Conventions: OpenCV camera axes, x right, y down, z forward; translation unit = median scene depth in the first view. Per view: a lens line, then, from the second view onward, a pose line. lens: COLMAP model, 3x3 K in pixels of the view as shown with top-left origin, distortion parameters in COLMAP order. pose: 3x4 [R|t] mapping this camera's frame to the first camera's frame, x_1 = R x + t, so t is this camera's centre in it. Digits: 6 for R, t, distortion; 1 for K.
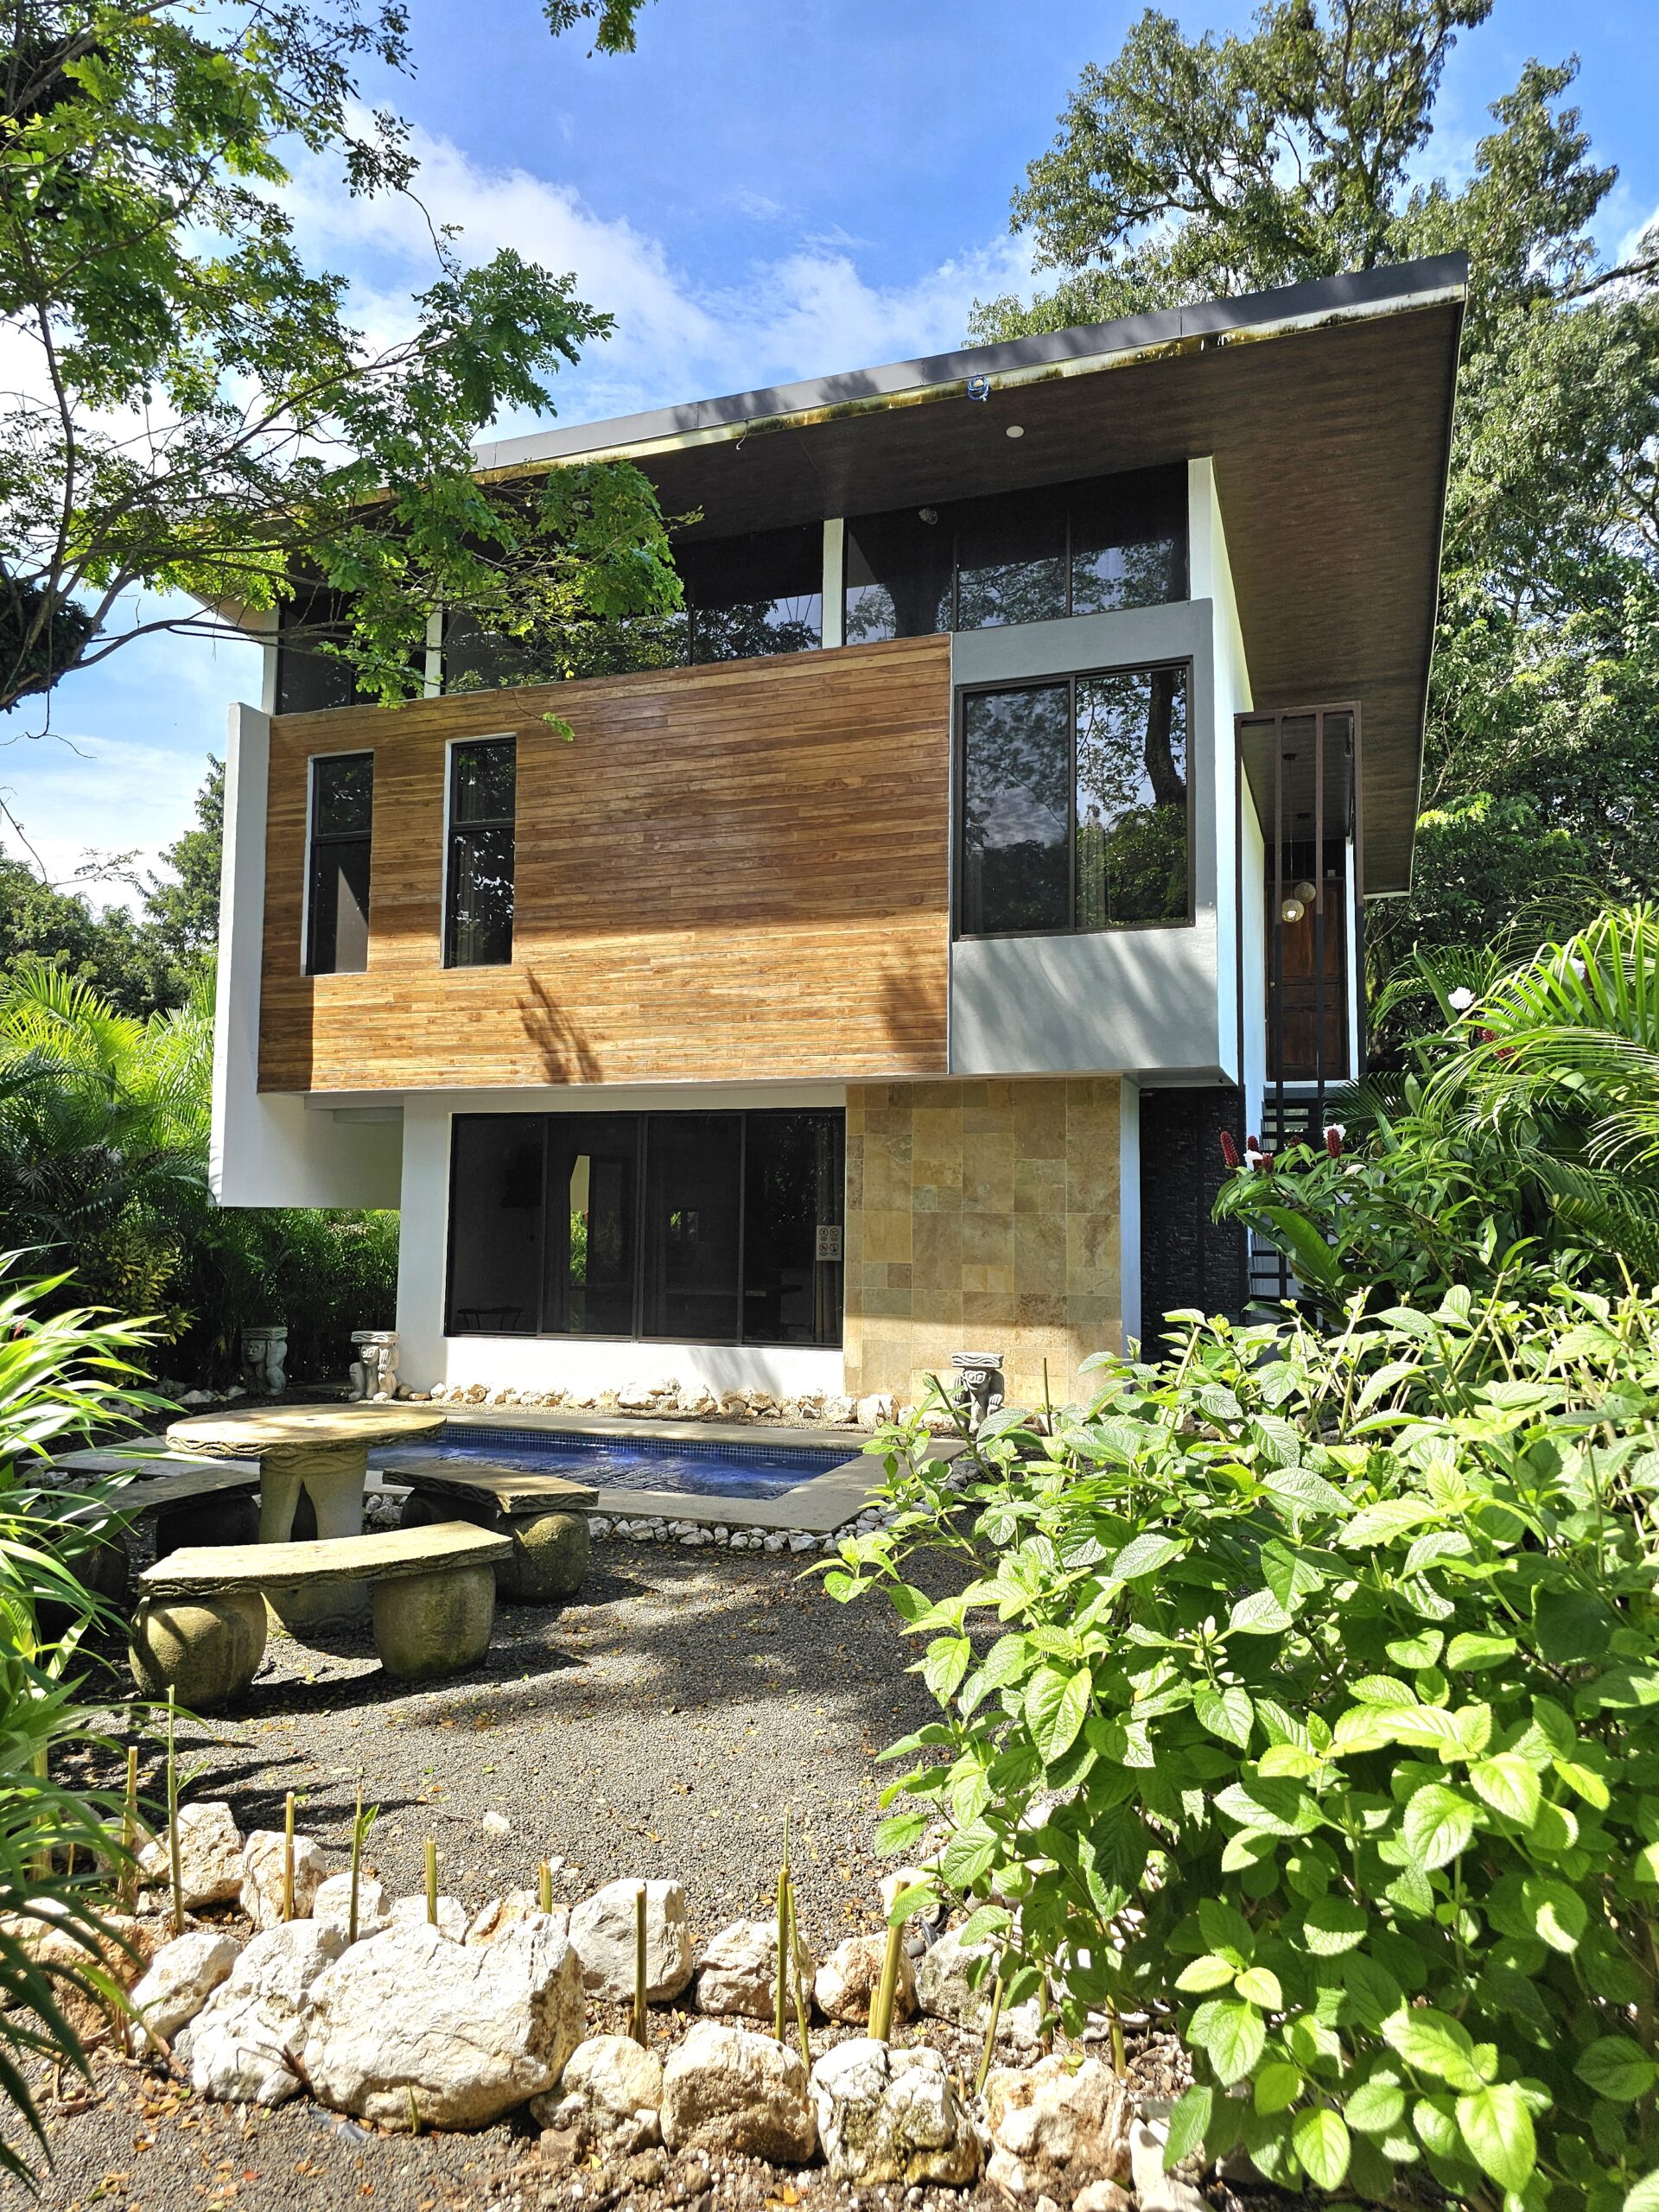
lens RADIAL K [[1487.4, 0, 833.2], [0, 1487.4, 1106.5], [0, 0, 1]] dist [0.052112, -0.014355]
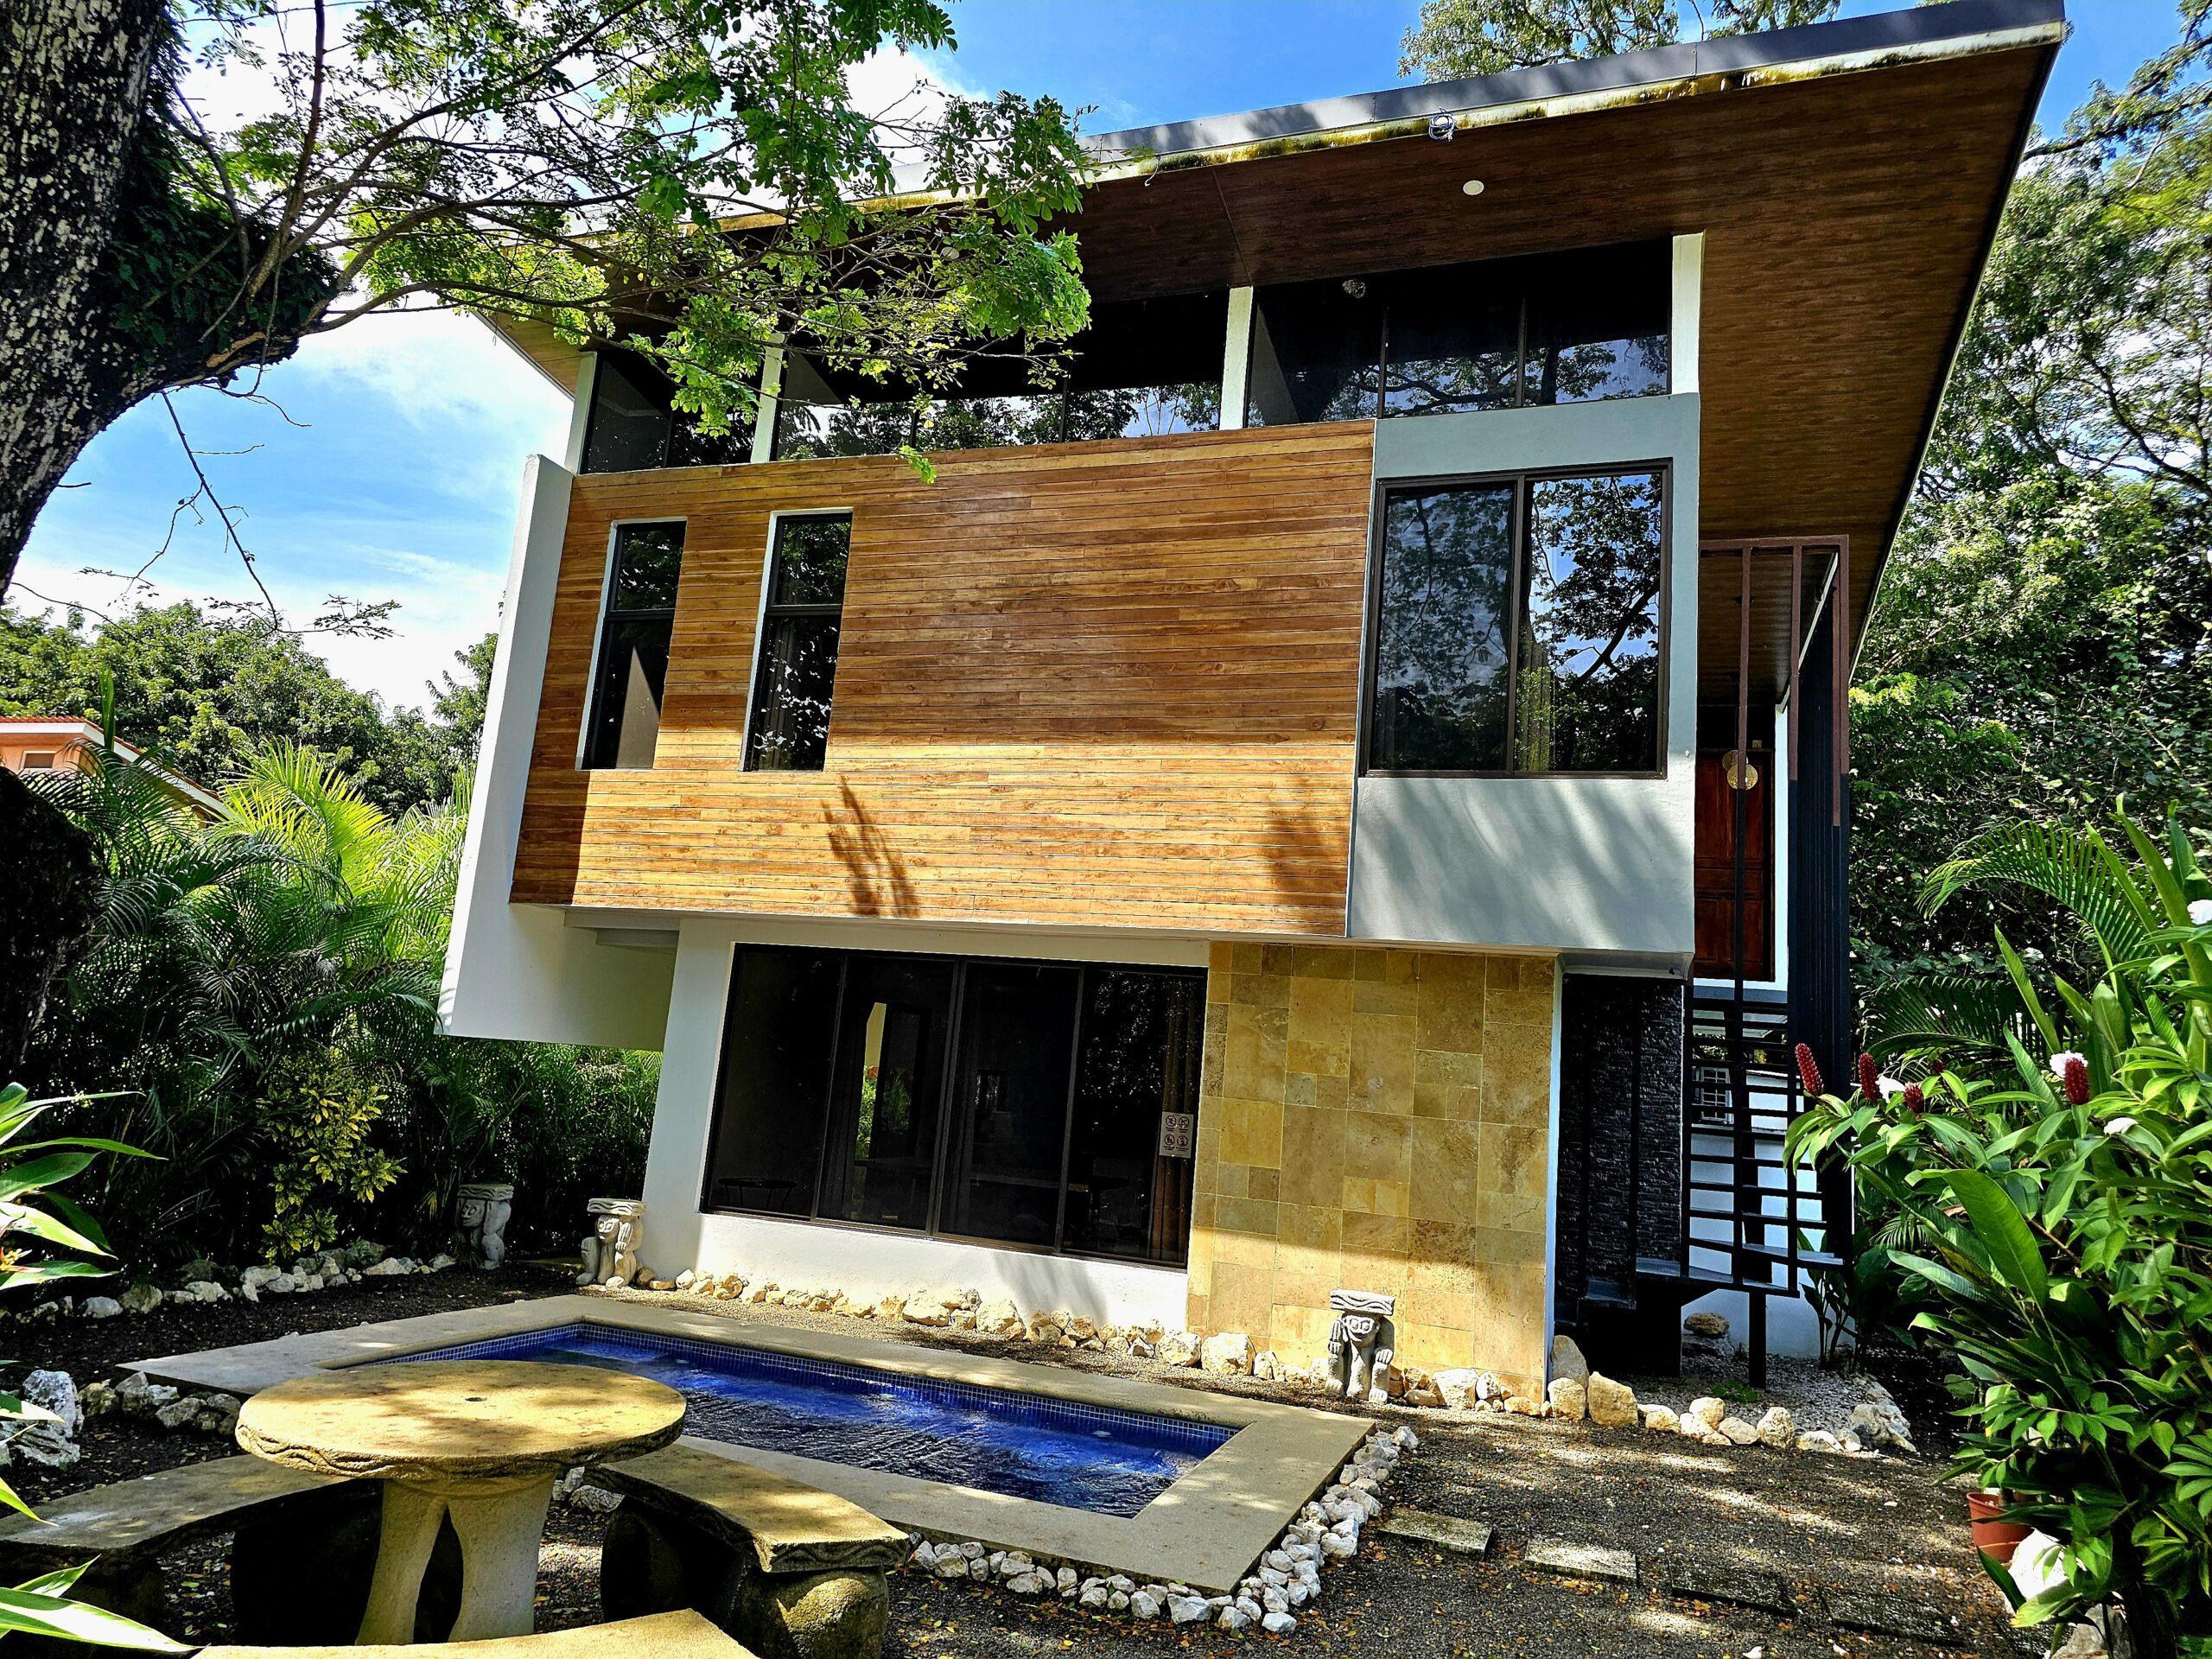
lens RADIAL K [[1487.4, 0, 1098.5], [0, 1487.4, 820.7], [0, 0, 1]] dist [0.052112, -0.014355]
pose [[0.997283, 0.071779, -0.016571, -0.045751], [-0.073063, 0.992505, -0.097962, 0.004115], [0.009415, 0.098906, 0.995052, 0.170766]]
